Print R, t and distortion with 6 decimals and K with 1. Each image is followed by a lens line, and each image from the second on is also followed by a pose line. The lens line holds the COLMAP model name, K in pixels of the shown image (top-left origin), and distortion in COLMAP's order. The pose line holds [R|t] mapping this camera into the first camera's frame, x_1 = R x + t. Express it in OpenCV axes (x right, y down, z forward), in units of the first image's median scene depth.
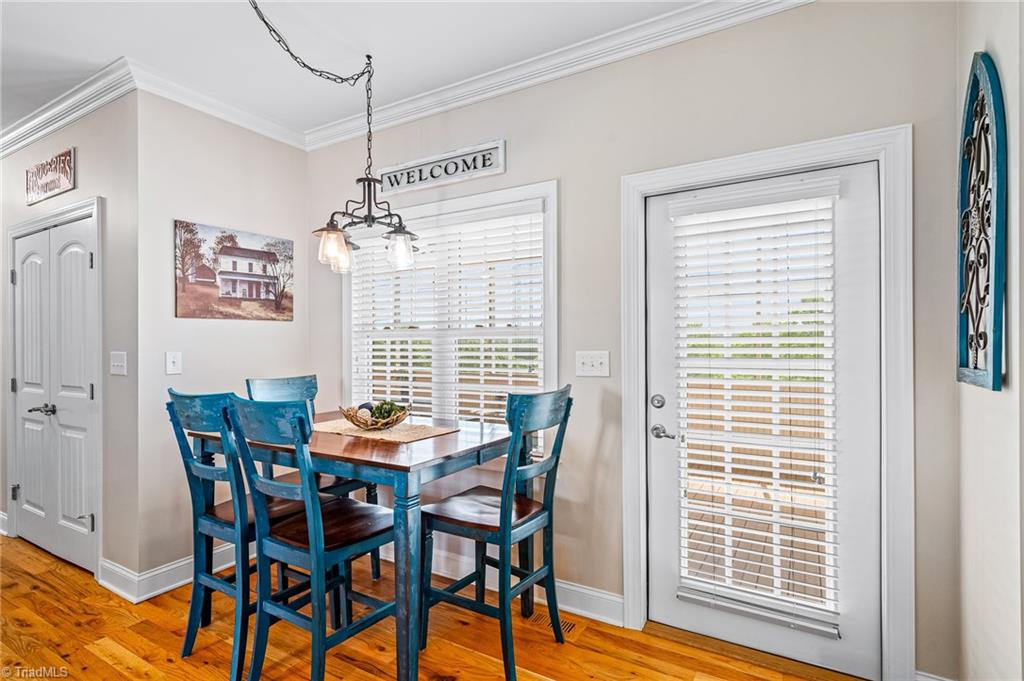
lens RADIAL K [[509.0, 0, 510.3], [0, 509.0, 343.9], [0, 0, 1]] dist [-0.001074, 0.001459]
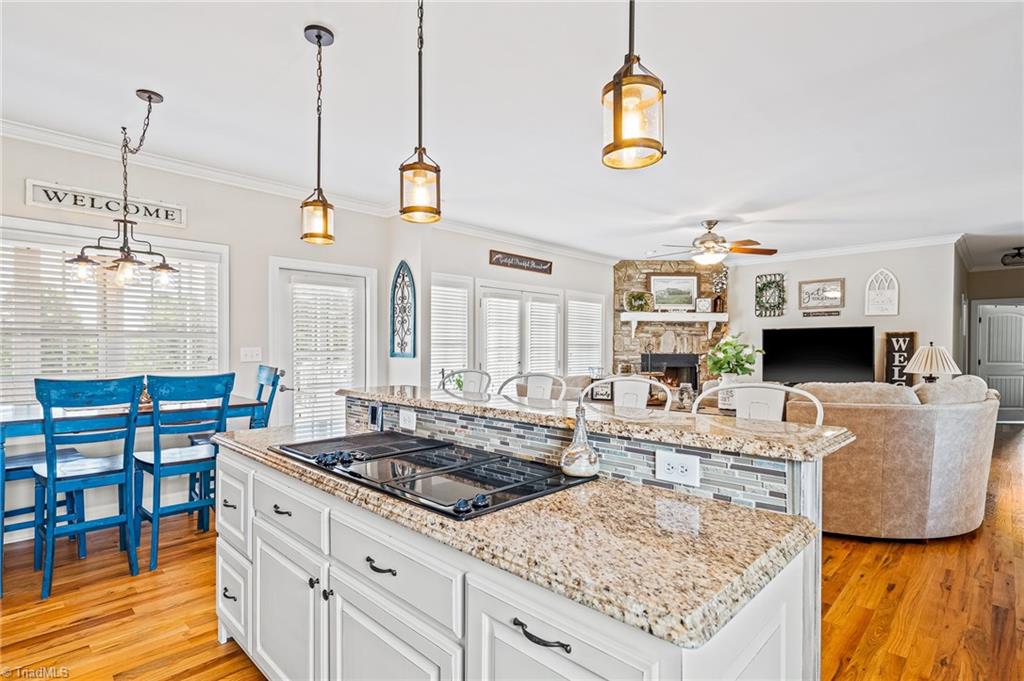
lens RADIAL K [[509.0, 0, 512.1], [0, 509.0, 348.8], [0, 0, 1]] dist [-0.001074, 0.001459]
pose [[0.237423, -0.000732, 0.971406, -1.166473], [-0.009889, 0.999946, 0.003170, 0.002704], [-0.971356, -0.010359, 0.237403, -0.274304]]
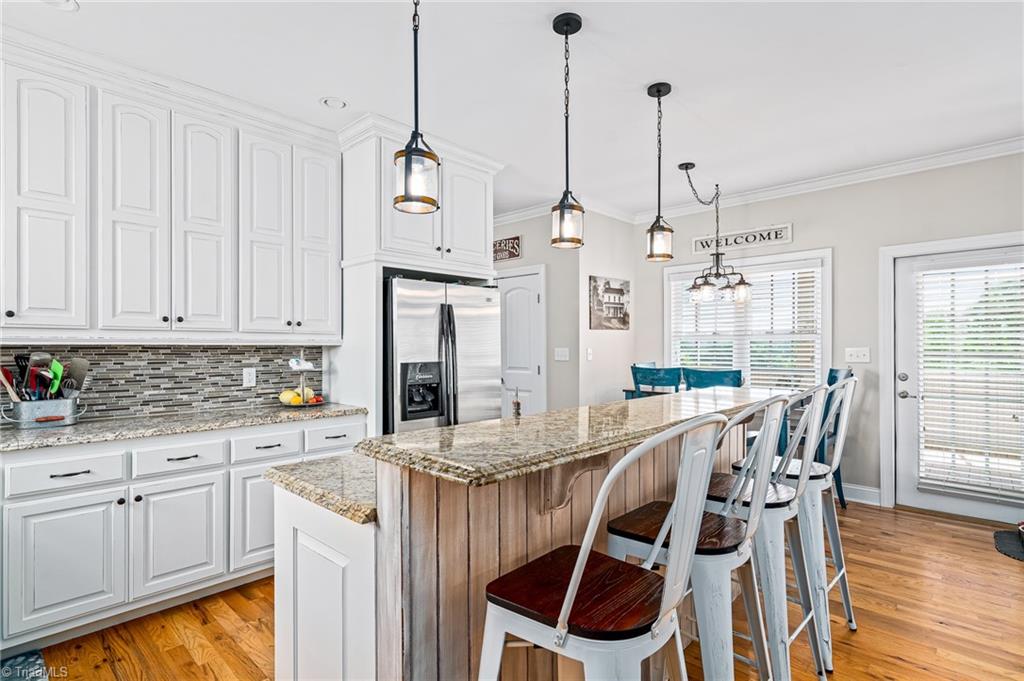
lens RADIAL K [[509.0, 0, 510.3], [0, 509.0, 344.5], [0, 0, 1]] dist [-0.001074, 0.001459]
pose [[0.973690, -0.000675, -0.227875, -0.506130], [0.001343, 0.999995, 0.002776, -0.003213], [0.227872, -0.003009, 0.973686, -0.810391]]
